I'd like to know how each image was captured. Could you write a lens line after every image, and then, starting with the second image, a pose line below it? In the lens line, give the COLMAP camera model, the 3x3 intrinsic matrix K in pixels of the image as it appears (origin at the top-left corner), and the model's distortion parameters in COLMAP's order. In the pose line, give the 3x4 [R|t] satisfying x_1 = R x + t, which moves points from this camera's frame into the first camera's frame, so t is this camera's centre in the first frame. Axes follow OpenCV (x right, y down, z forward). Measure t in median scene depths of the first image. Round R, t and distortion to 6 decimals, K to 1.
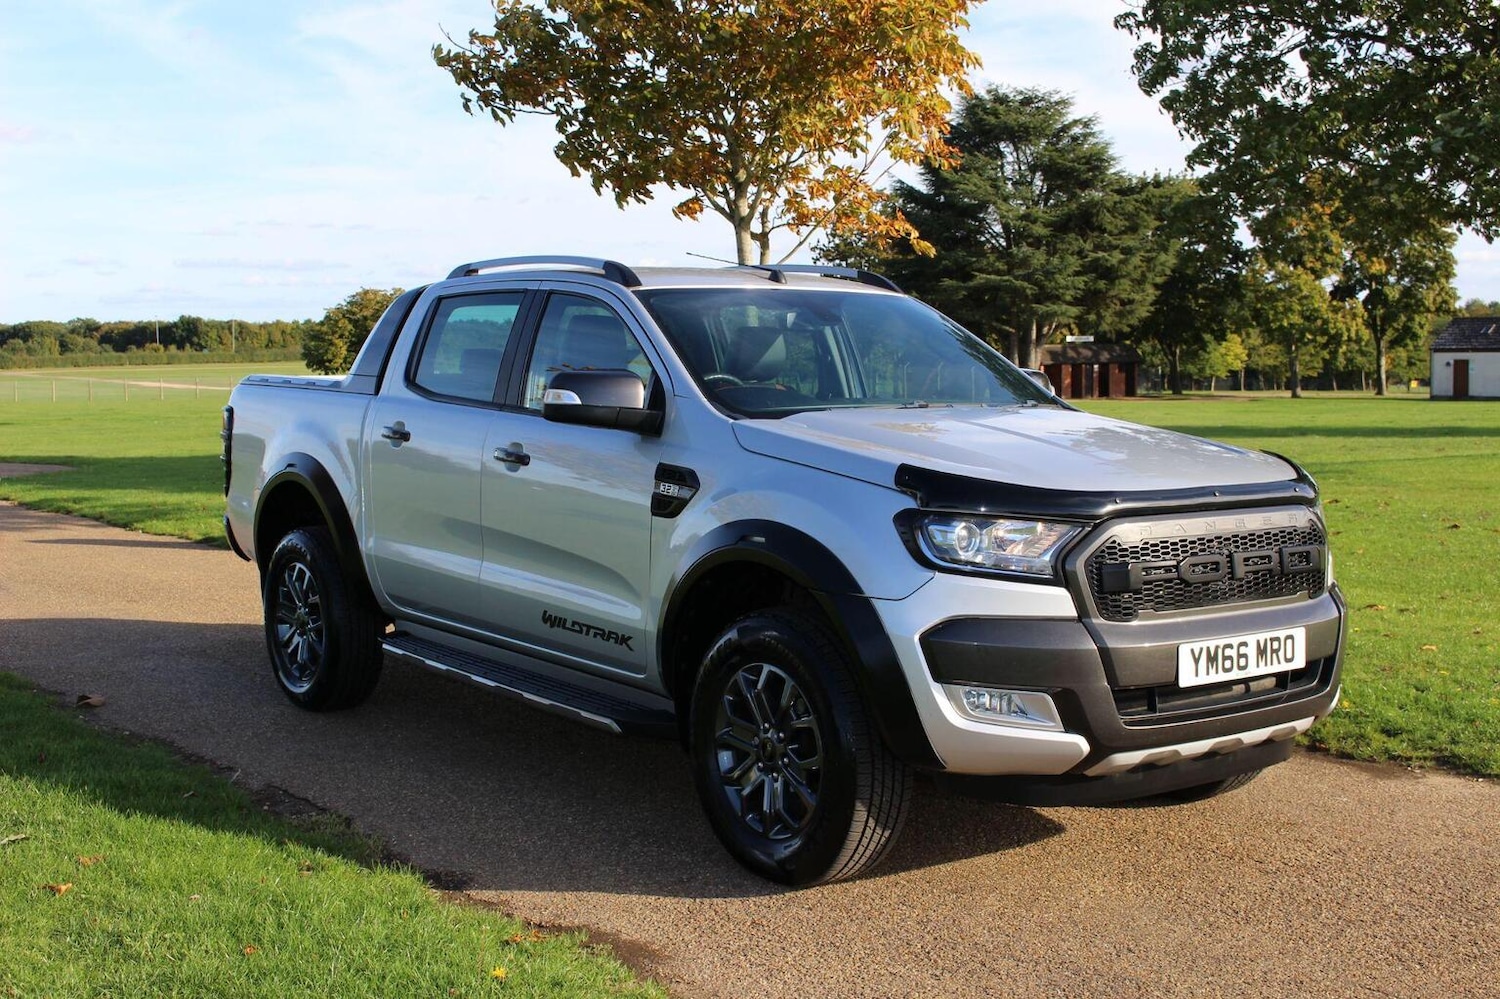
lens RADIAL K [[1858.7, 0, 750.0], [0, 1858.7, 499.5], [0, 0, 1]] dist [-0.067360, 0.023287]
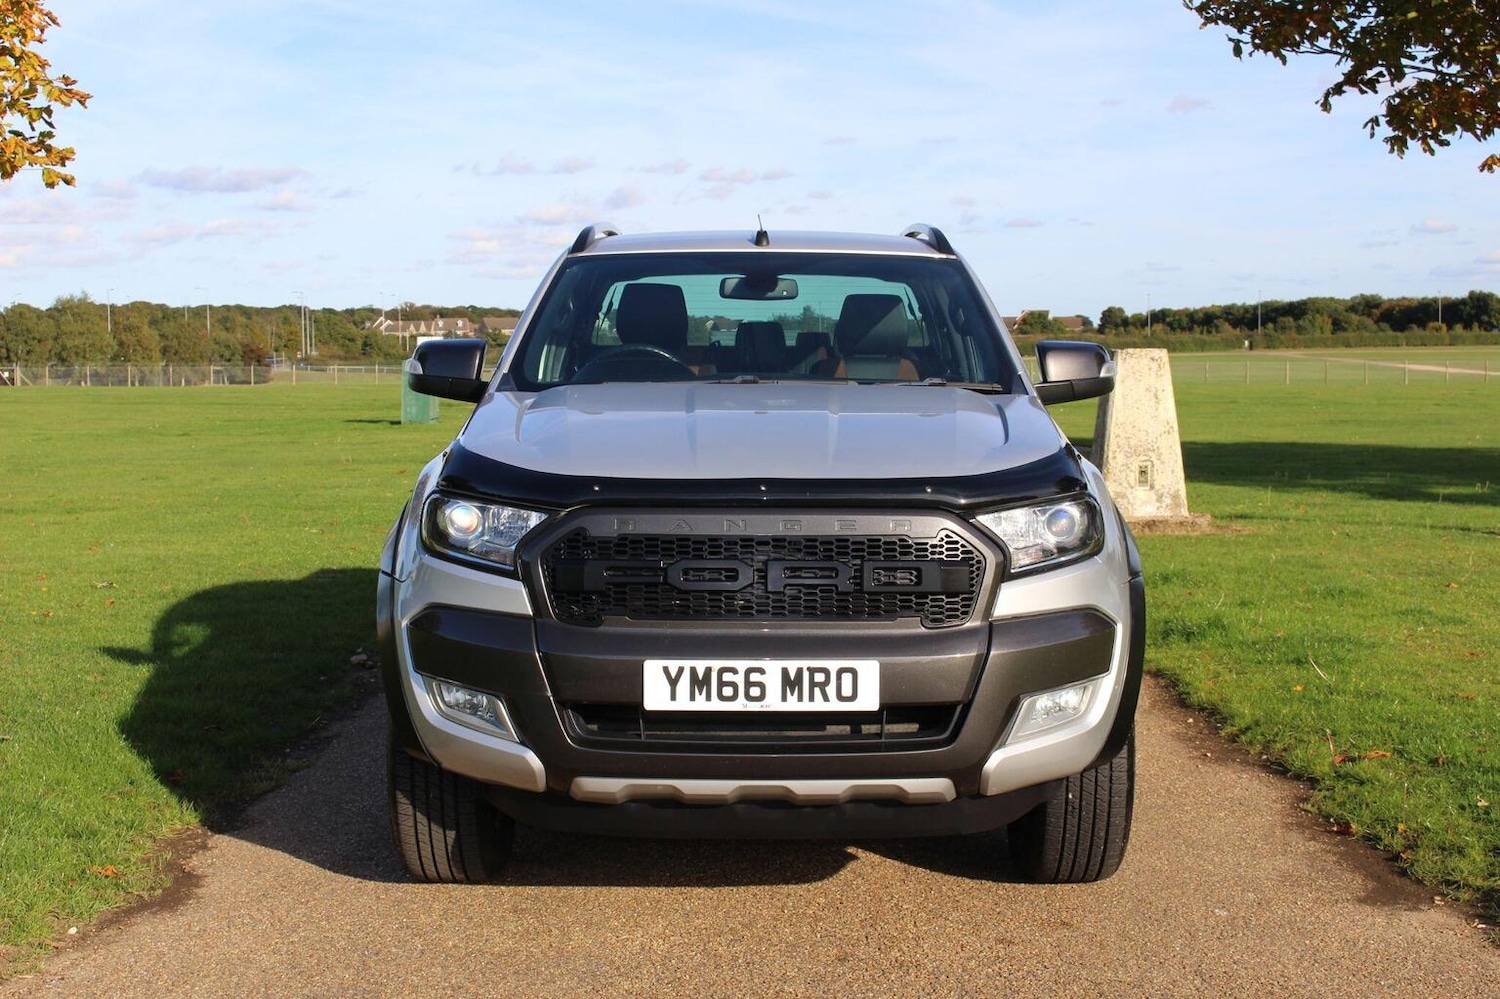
lens RADIAL K [[2062.1, 0, 750.0], [0, 2062.1, 499.5], [0, 0, 1]] dist [-0.057184, 0.021634]
pose [[0.798347, 0.049465, -0.600162, 0.645838], [-0.048380, 0.998668, 0.017953, -0.011451], [0.600251, 0.014703, 0.799677, 0.206862]]
